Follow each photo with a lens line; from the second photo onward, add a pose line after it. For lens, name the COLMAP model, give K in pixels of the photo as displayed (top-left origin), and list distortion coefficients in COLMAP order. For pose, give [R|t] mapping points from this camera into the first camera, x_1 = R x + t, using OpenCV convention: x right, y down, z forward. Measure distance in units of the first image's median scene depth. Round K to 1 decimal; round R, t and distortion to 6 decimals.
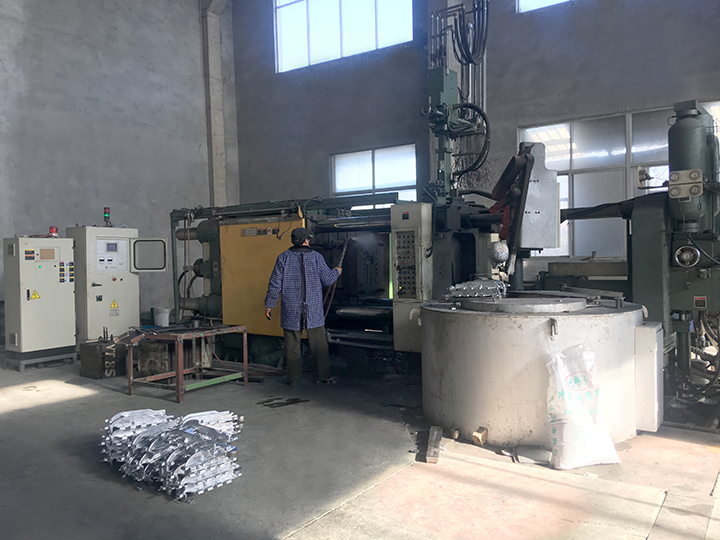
lens RADIAL K [[598.1, 0, 365.7], [0, 598.1, 265.5], [0, 0, 1]] dist [0.097168, -0.141912]
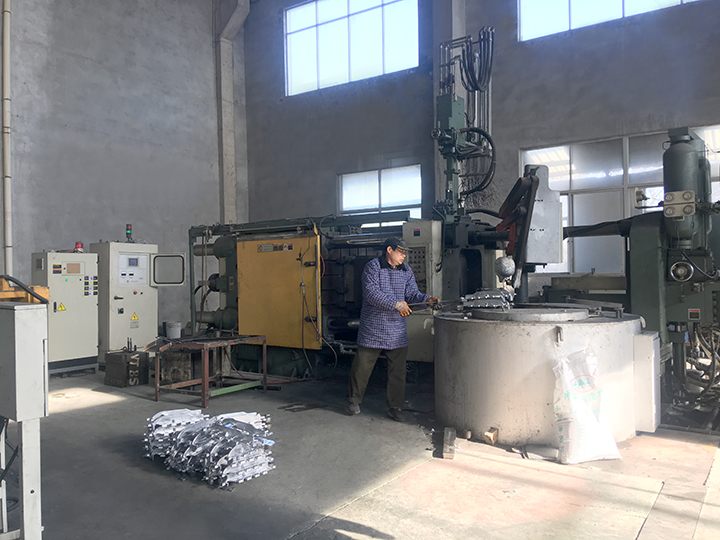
lens RADIAL K [[598.1, 0, 365.7], [0, 598.1, 265.5], [0, 0, 1]] dist [0.097168, -0.141912]
pose [[0.999990, 0.003857, 0.002432, -0.021365], [-0.003781, 0.999528, -0.030497, 0.006375], [-0.002548, 0.030488, 0.999532, -0.048299]]
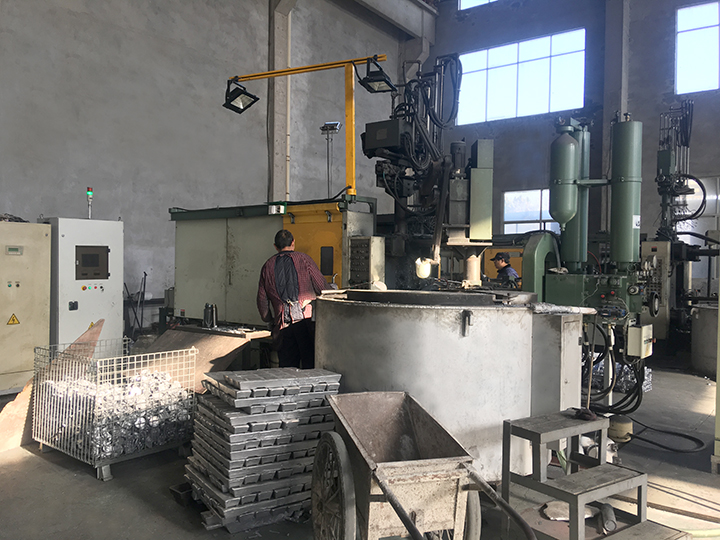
lens RADIAL K [[598.1, 0, 365.7], [0, 598.1, 265.5], [0, 0, 1]] dist [0.097168, -0.141912]
pose [[0.998932, 0.034384, -0.030876, -0.499533], [-0.034989, 0.999202, -0.019267, 0.011315], [0.030189, 0.020327, 0.999337, -0.458804]]
